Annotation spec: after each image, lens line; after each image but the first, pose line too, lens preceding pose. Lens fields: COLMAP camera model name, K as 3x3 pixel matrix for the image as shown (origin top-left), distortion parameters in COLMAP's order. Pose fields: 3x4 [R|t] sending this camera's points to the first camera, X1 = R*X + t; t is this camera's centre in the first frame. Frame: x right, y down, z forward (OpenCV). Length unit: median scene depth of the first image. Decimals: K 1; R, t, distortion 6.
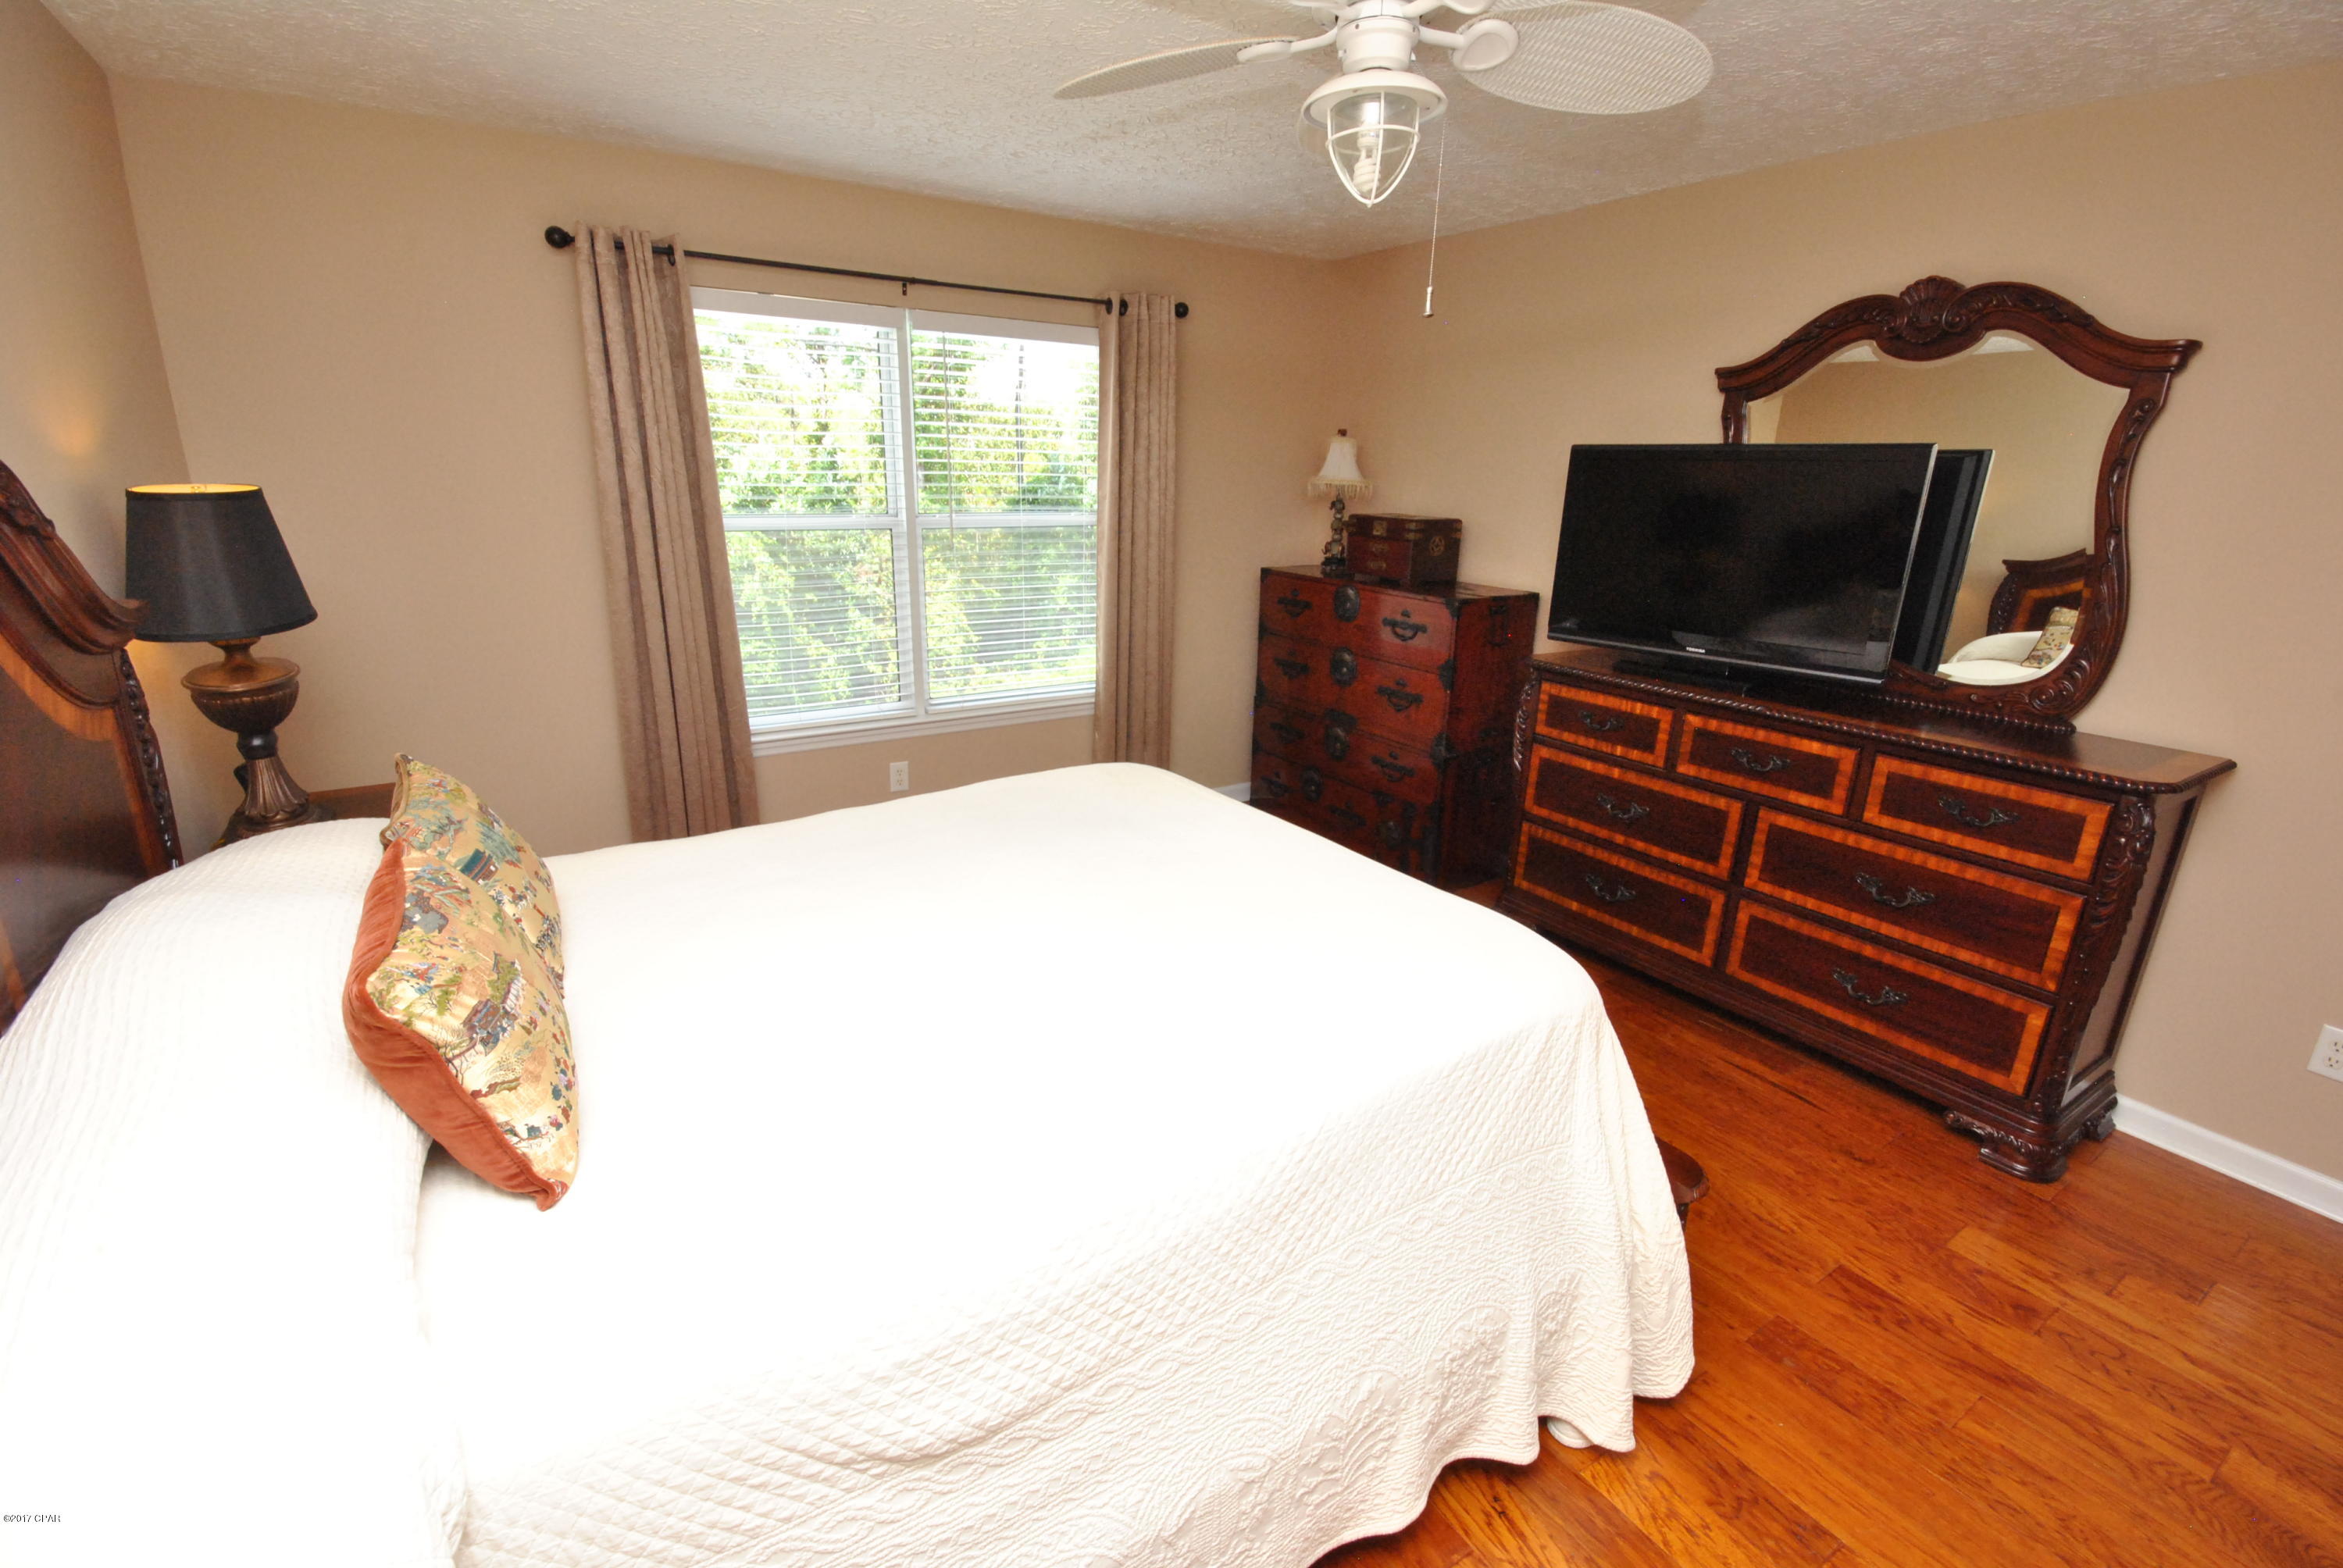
lens RADIAL K [[1039.2, 0, 1179.0], [0, 1039.2, 781.3], [0, 0, 1]] dist [-0.001247, -0.003087]
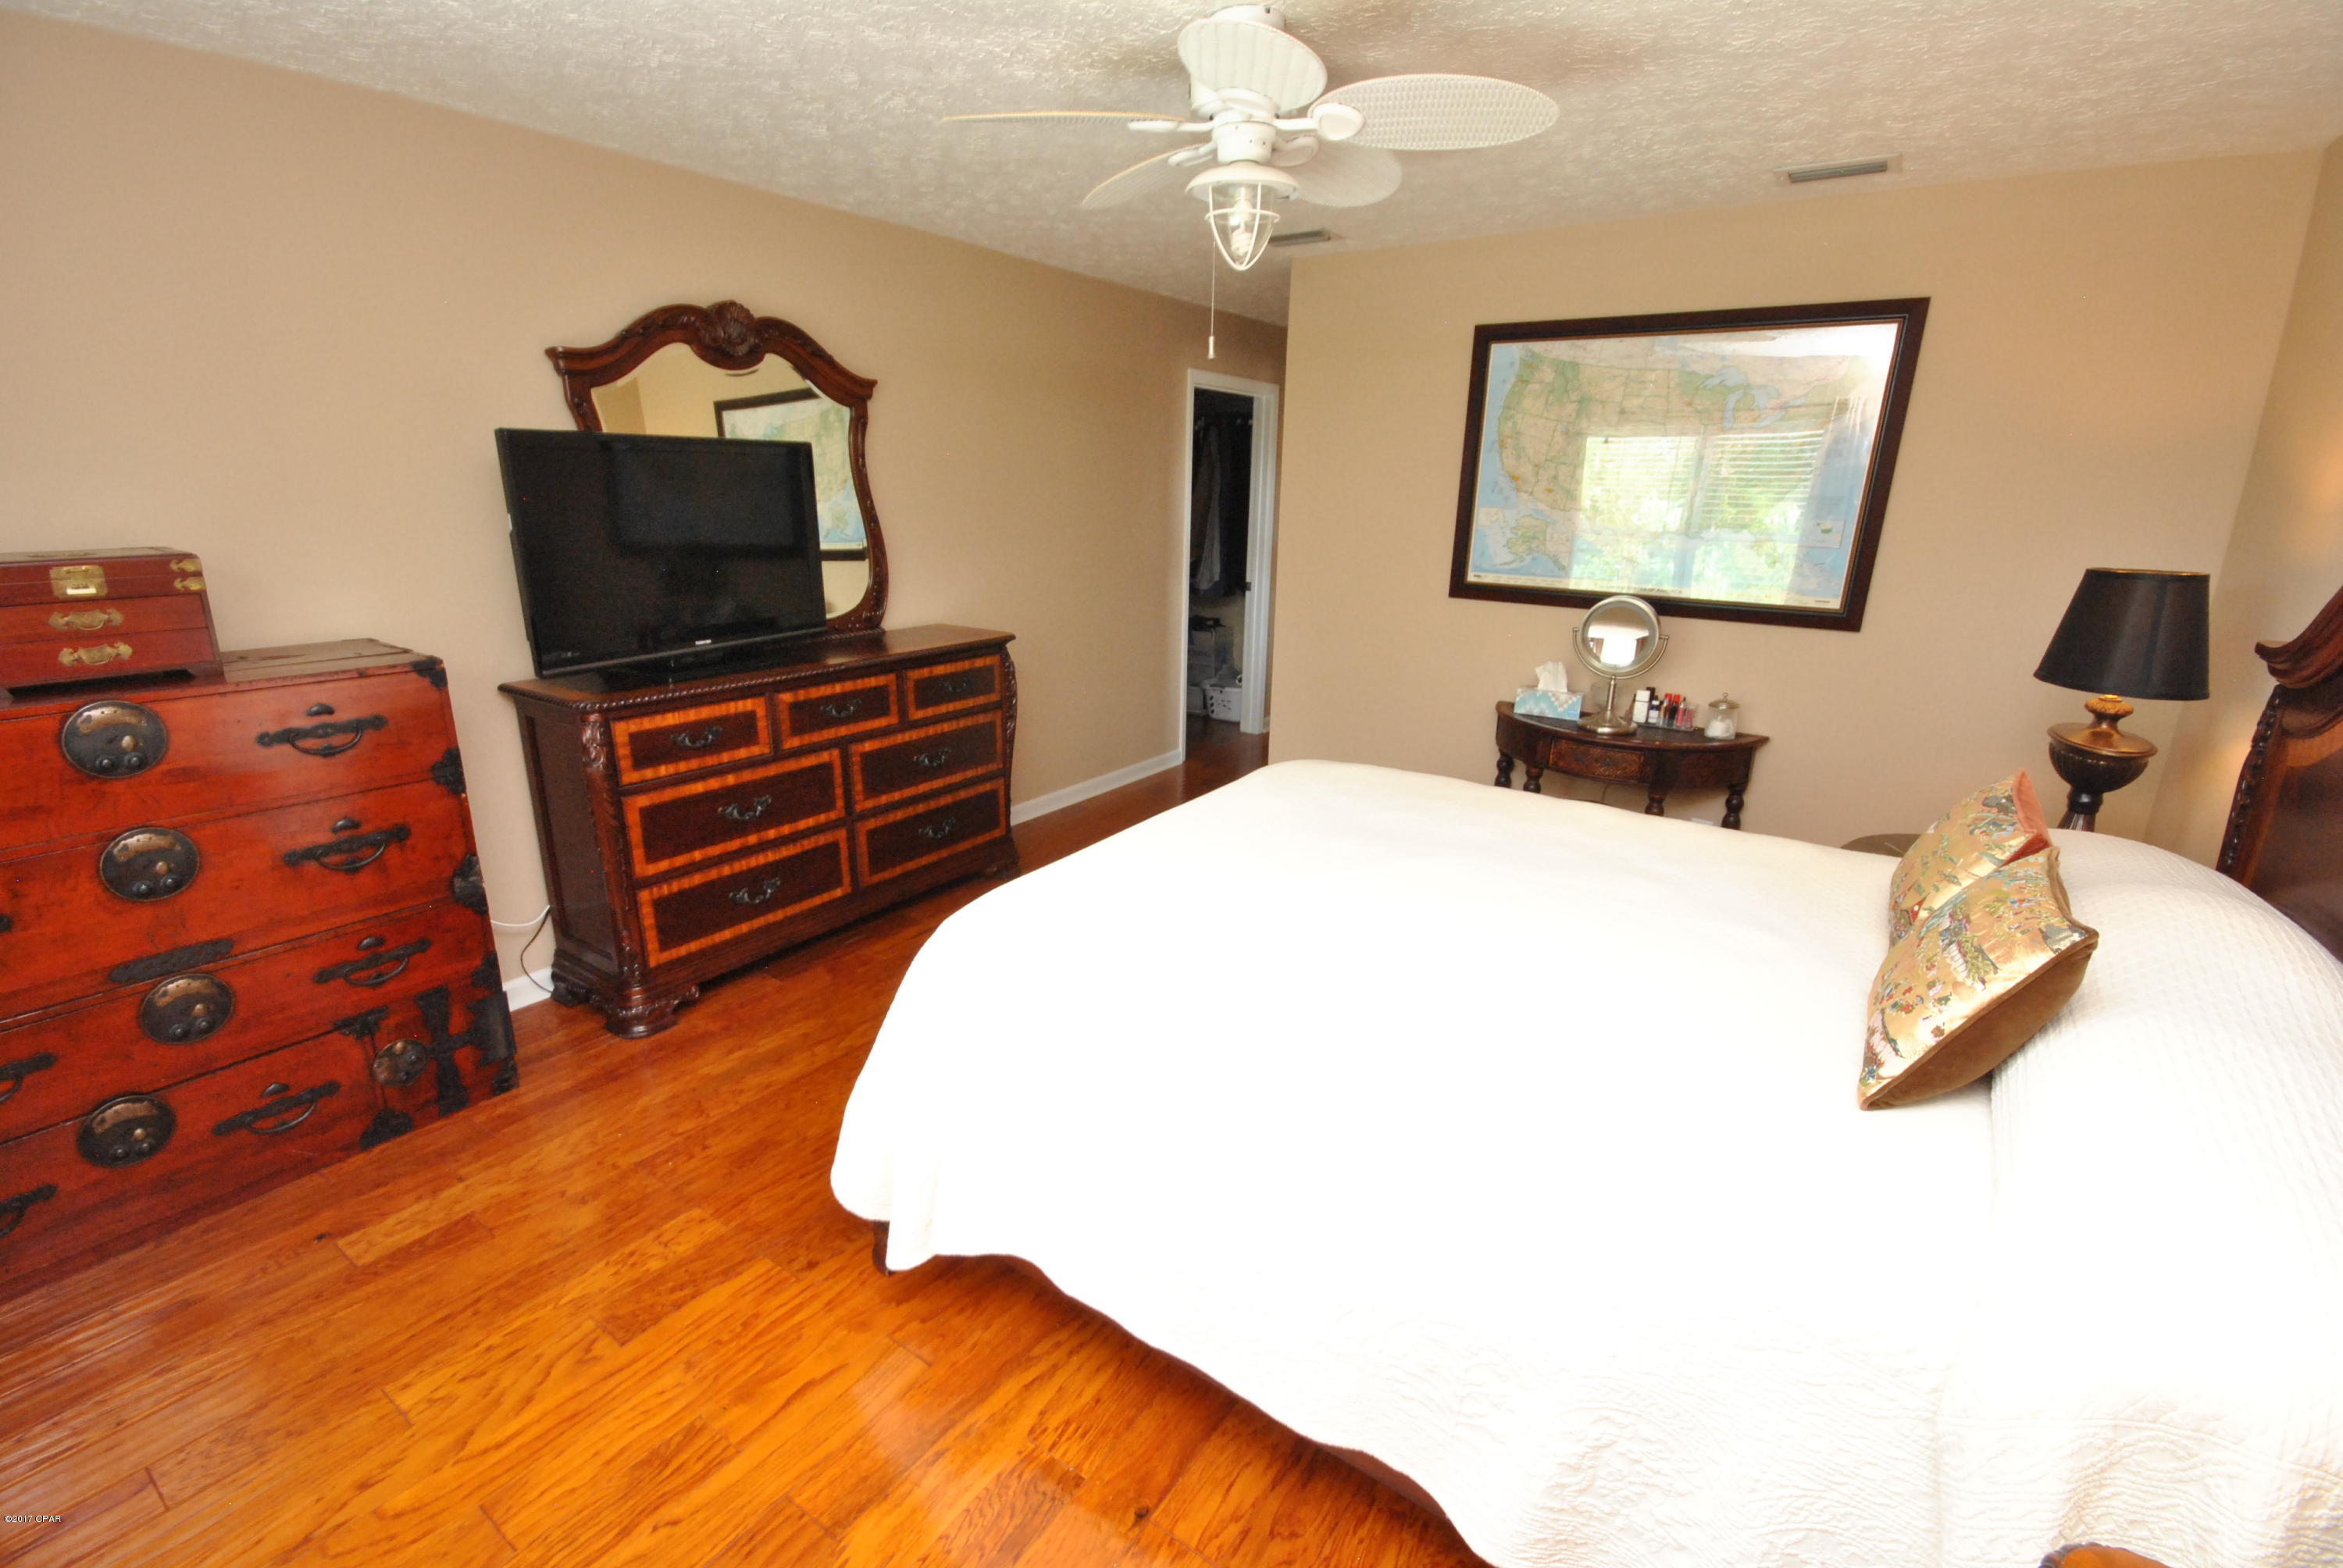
lens RADIAL K [[1039.2, 0, 1181.0], [0, 1039.2, 785.0], [0, 0, 1]] dist [-0.001247, -0.003087]
pose [[-0.375518, -0.290532, 0.880101, -0.633026], [0.247797, 0.883554, 0.397401, -0.306031], [-0.893075, 0.367318, -0.259797, 0.951099]]
